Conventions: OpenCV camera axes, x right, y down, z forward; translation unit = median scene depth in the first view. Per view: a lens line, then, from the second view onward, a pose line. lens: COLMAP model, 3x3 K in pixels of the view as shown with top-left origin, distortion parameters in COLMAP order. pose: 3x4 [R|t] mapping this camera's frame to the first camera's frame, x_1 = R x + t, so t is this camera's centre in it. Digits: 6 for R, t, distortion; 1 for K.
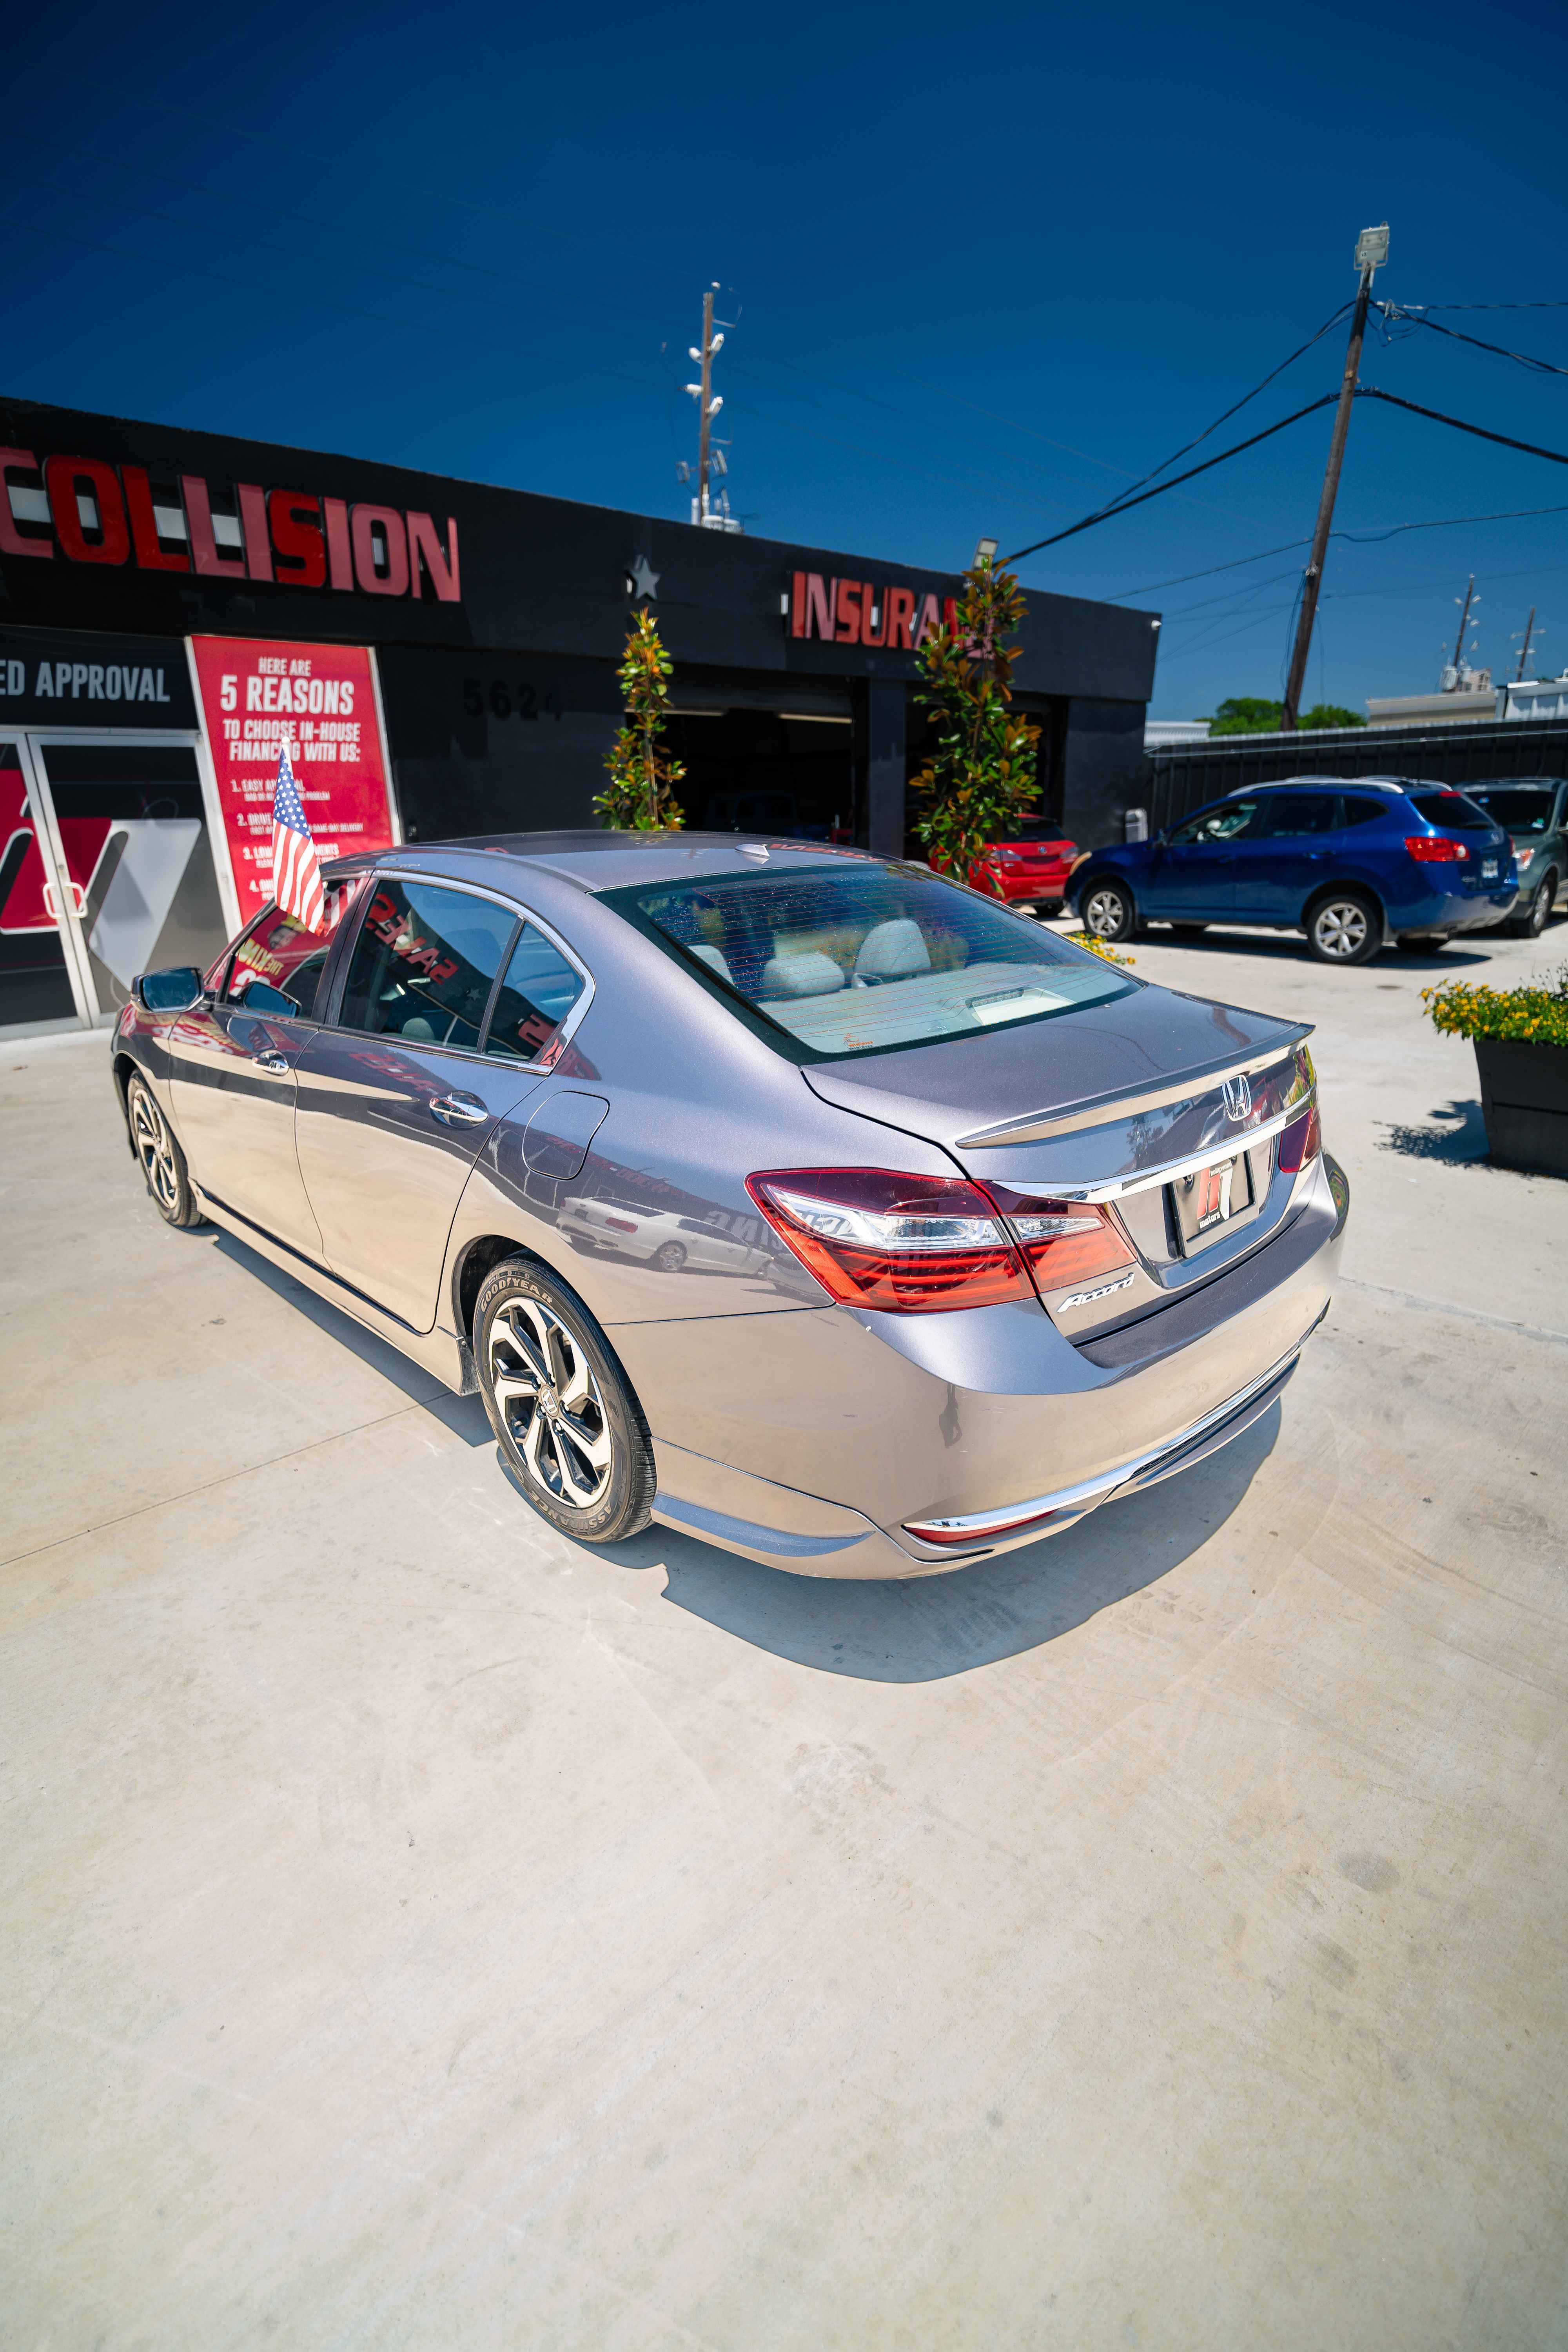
lens RADIAL K [[1098.5, 0, 783.9], [0, 1098.5, 1184.8], [0, 0, 1]] dist [-0.005650, -0.001010]
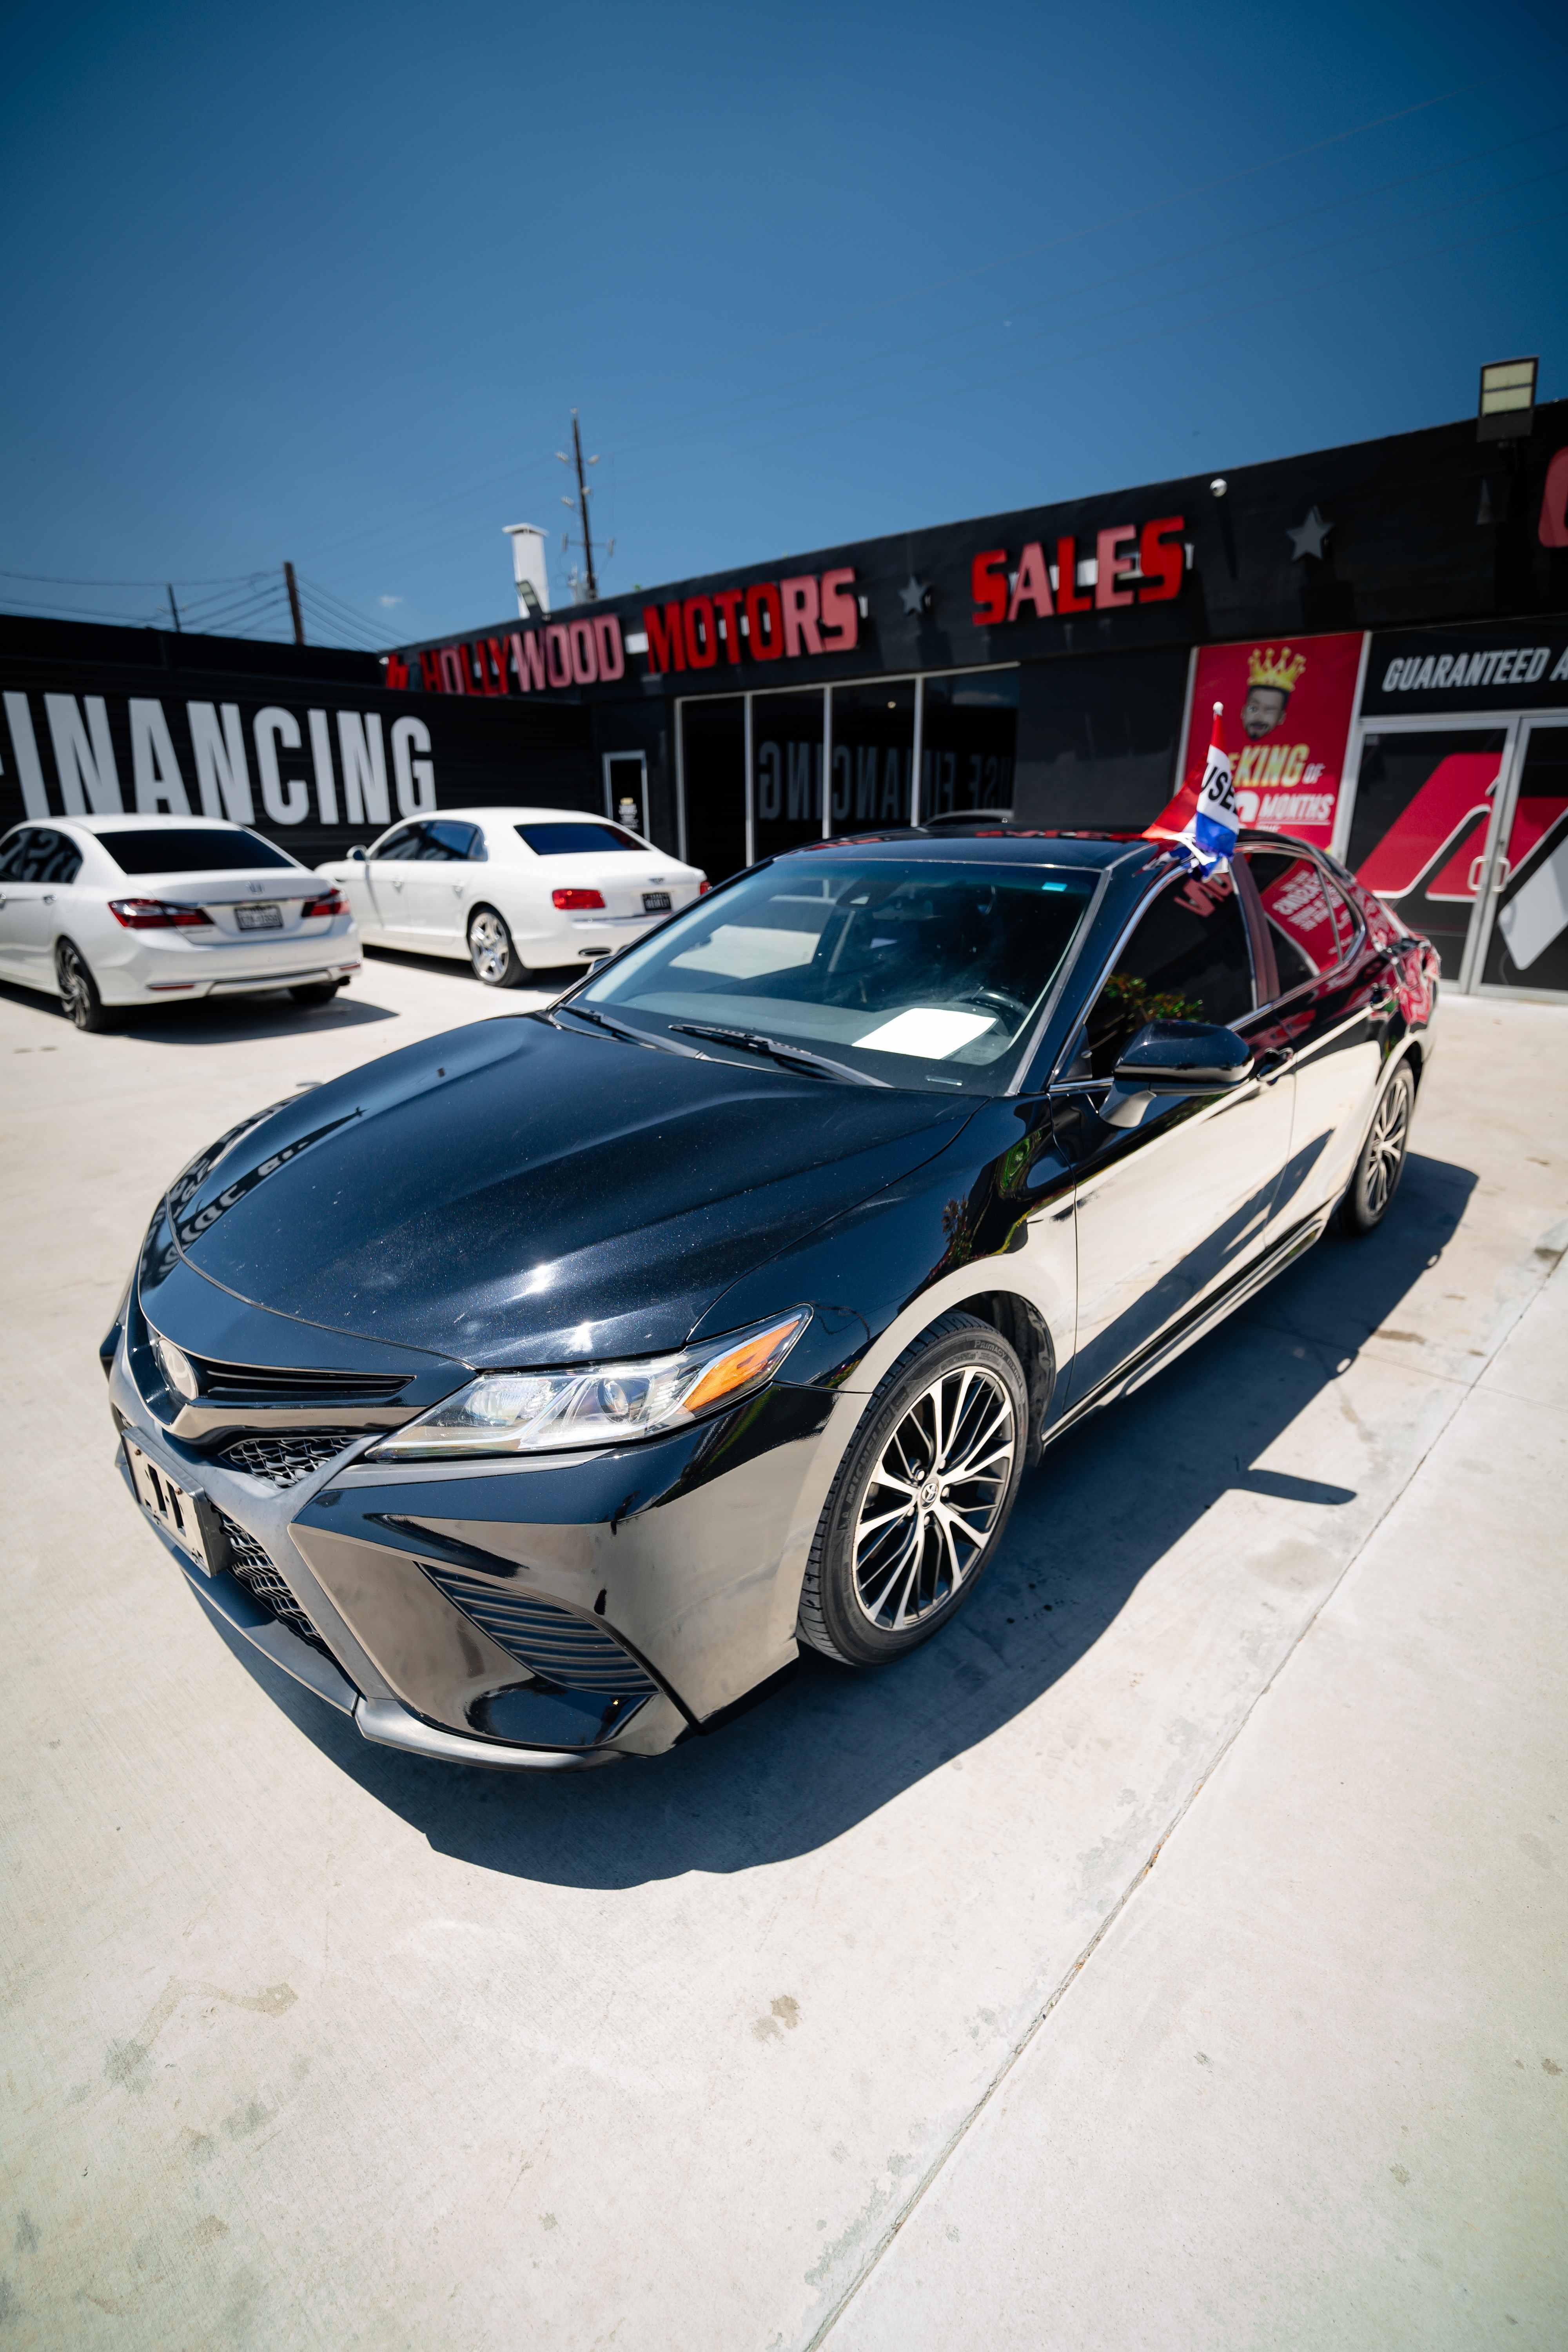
lens RADIAL K [[1096.1, 0, 784.1], [0, 1096.1, 1186.1], [0, 0, 1]] dist [-0.003384, -0.001840]
pose [[0.042702, 0.348874, -0.936196, 0.391906], [-0.318798, 0.892824, 0.318171, -0.101099], [0.946860, 0.284871, 0.149346, 0.256398]]
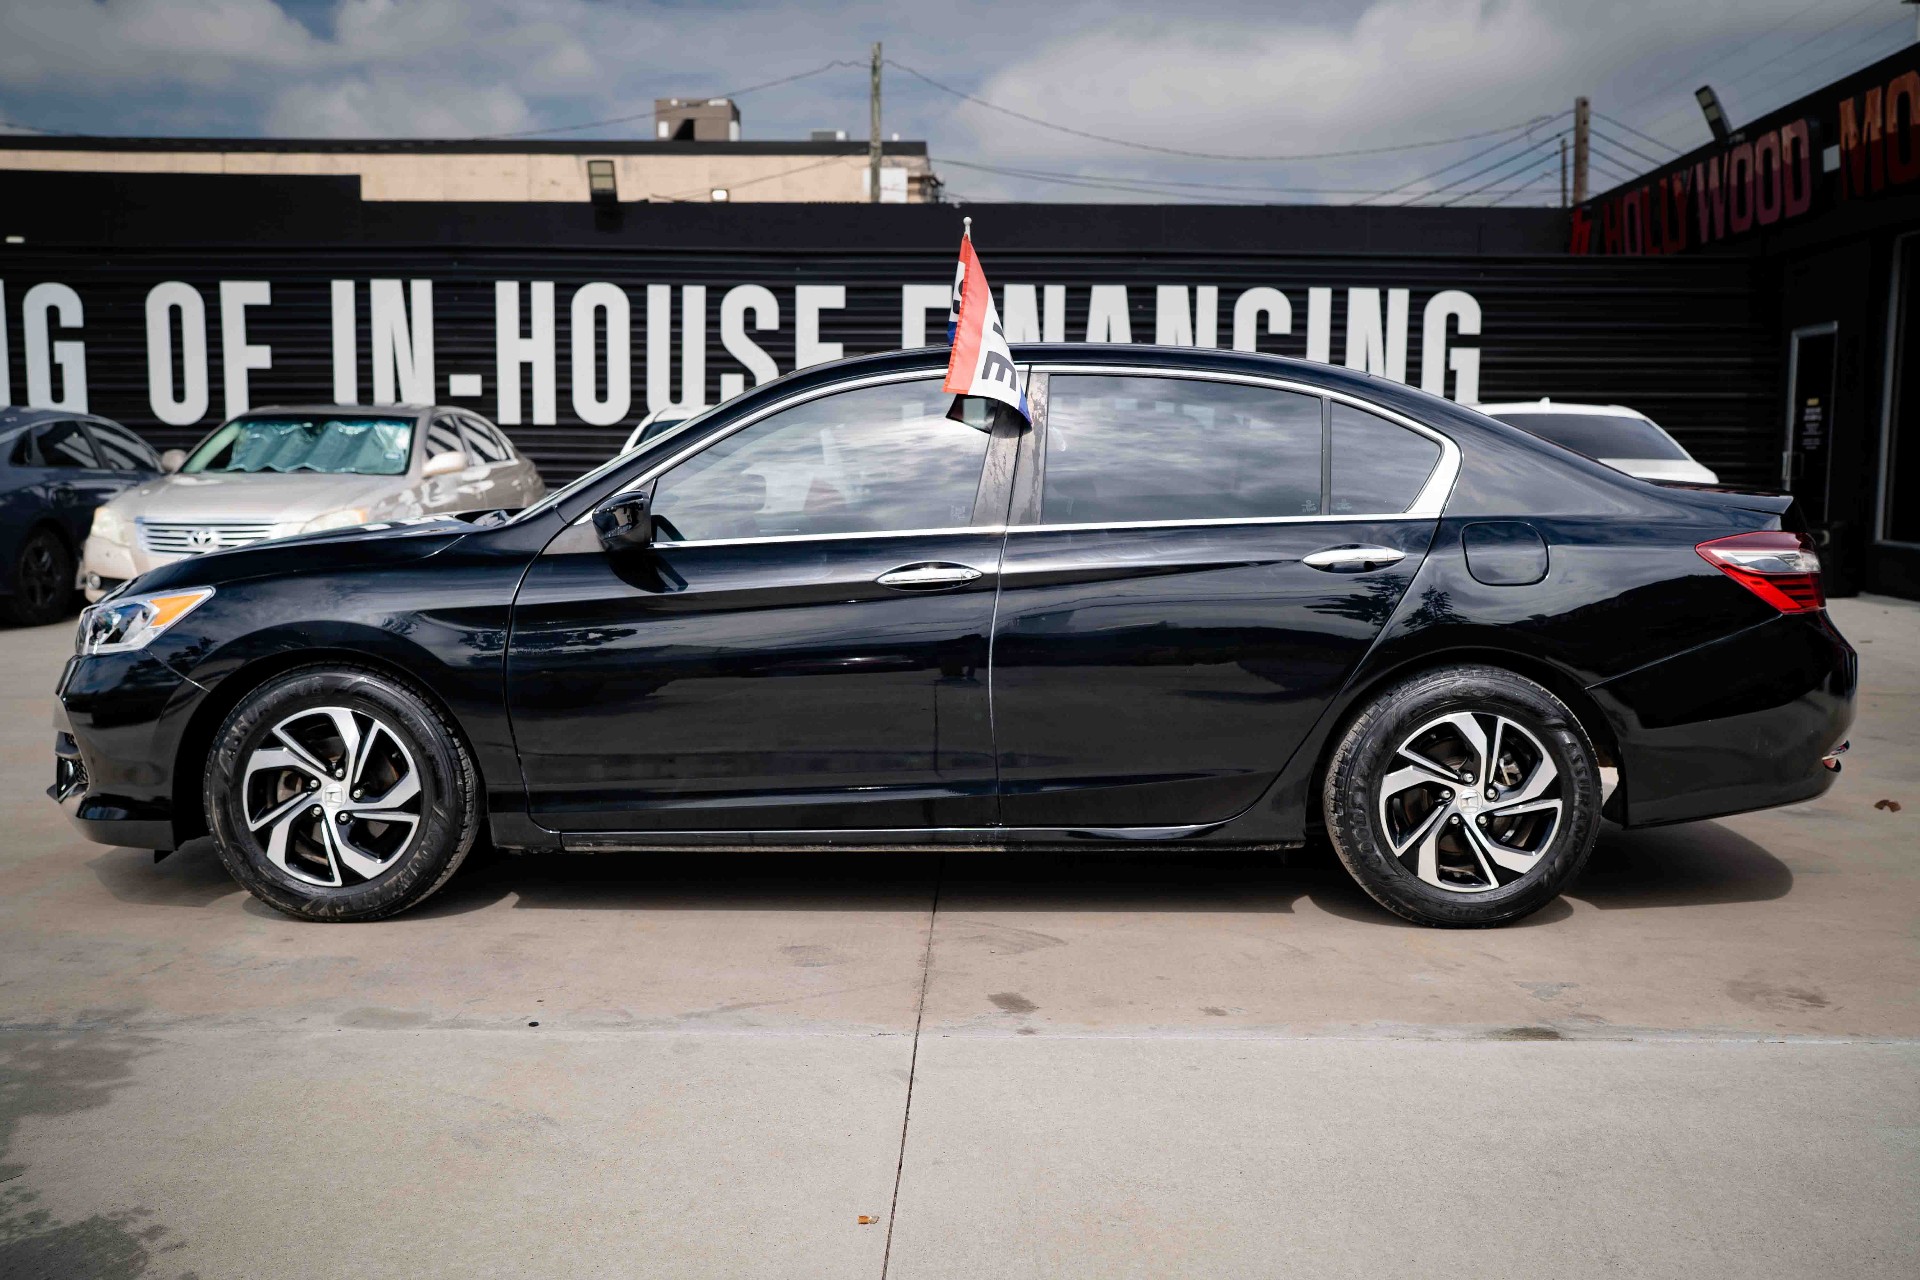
lens RADIAL K [[1849.2, 0, 950.1], [0, 1849.2, 633.8], [0, 0, 1]] dist [-0.061553, 0.191079]
pose [[-0.711574, 0.091209, -0.696666, 0.380443], [-0.213546, 0.916557, 0.338114, -0.232974], [0.669373, 0.389363, -0.632721, 0.767045]]
